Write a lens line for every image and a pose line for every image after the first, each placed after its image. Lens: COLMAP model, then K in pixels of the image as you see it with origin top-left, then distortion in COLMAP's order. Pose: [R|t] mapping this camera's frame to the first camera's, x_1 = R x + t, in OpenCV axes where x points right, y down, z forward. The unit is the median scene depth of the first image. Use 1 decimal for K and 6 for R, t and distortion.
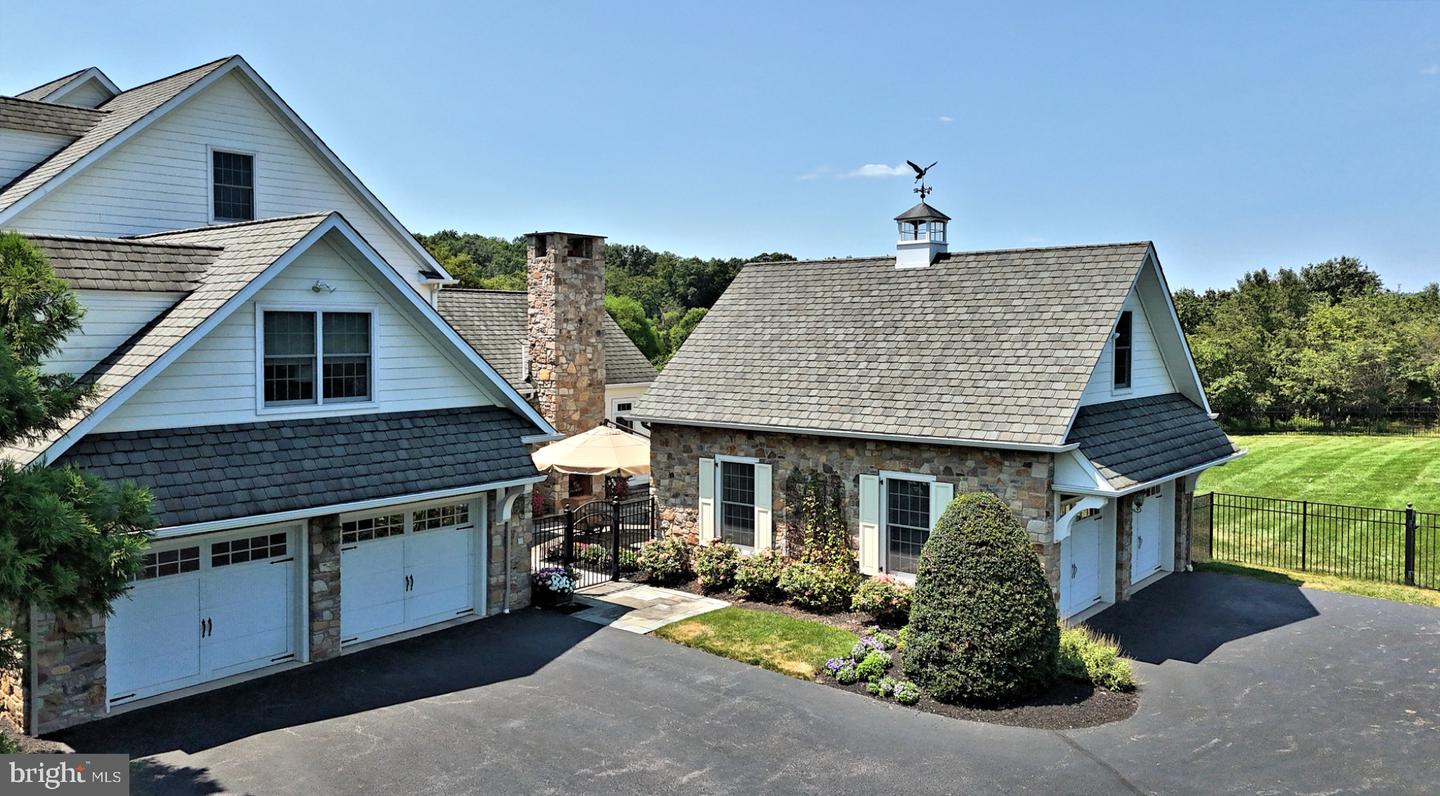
lens RADIAL K [[1078.4, 0, 718.7], [0, 1078.4, 393.6], [0, 0, 1]] dist [0.005807, 0.001270]
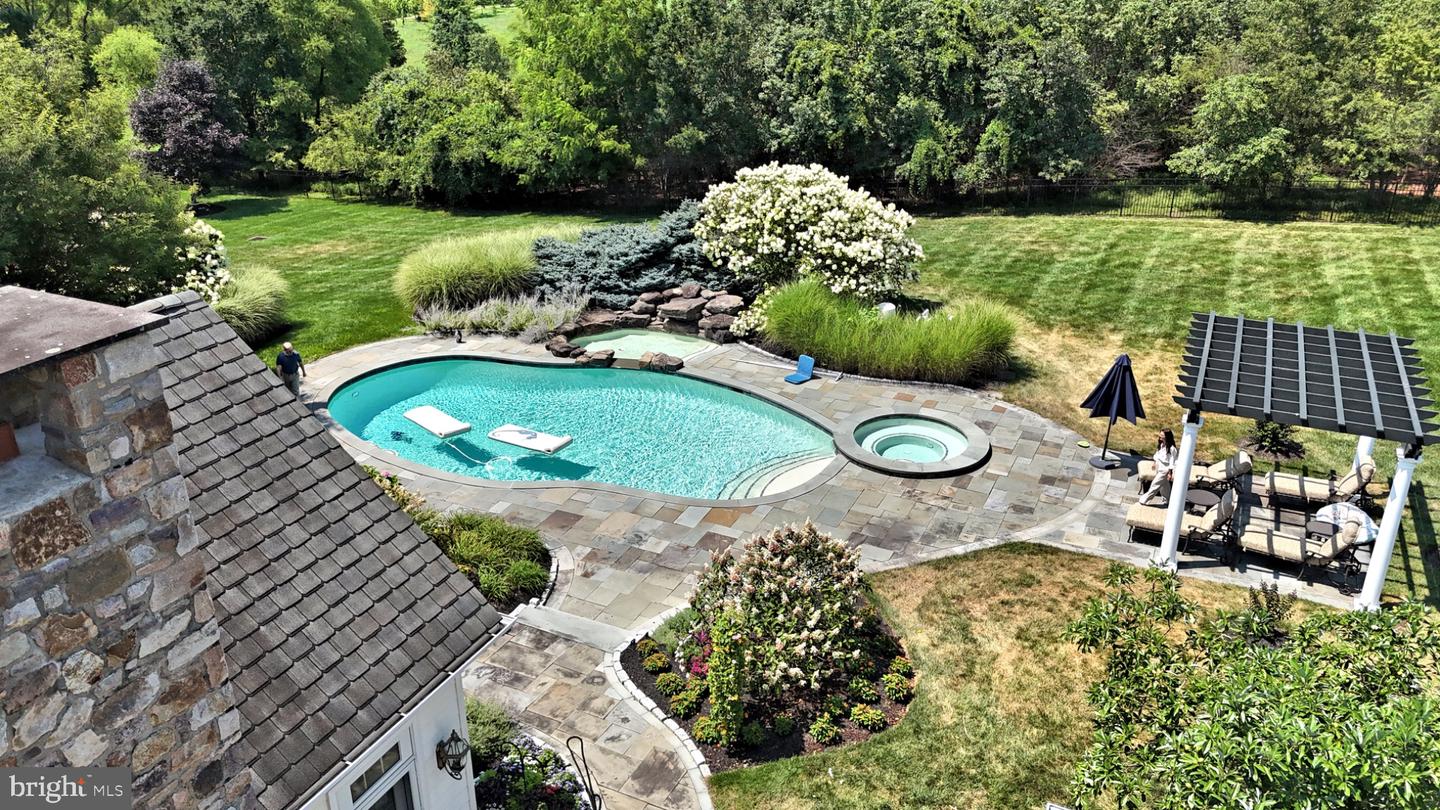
lens RADIAL K [[1070.0, 0, 724.7], [0, 1070.0, 408.5], [0, 0, 1]] dist [0.070379, -0.068154]
pose [[0.967157, -0.090362, 0.237575, -0.040512], [-0.000955, 0.933376, 0.358900, -0.133813], [-0.254177, -0.347339, 0.902635, 0.559056]]
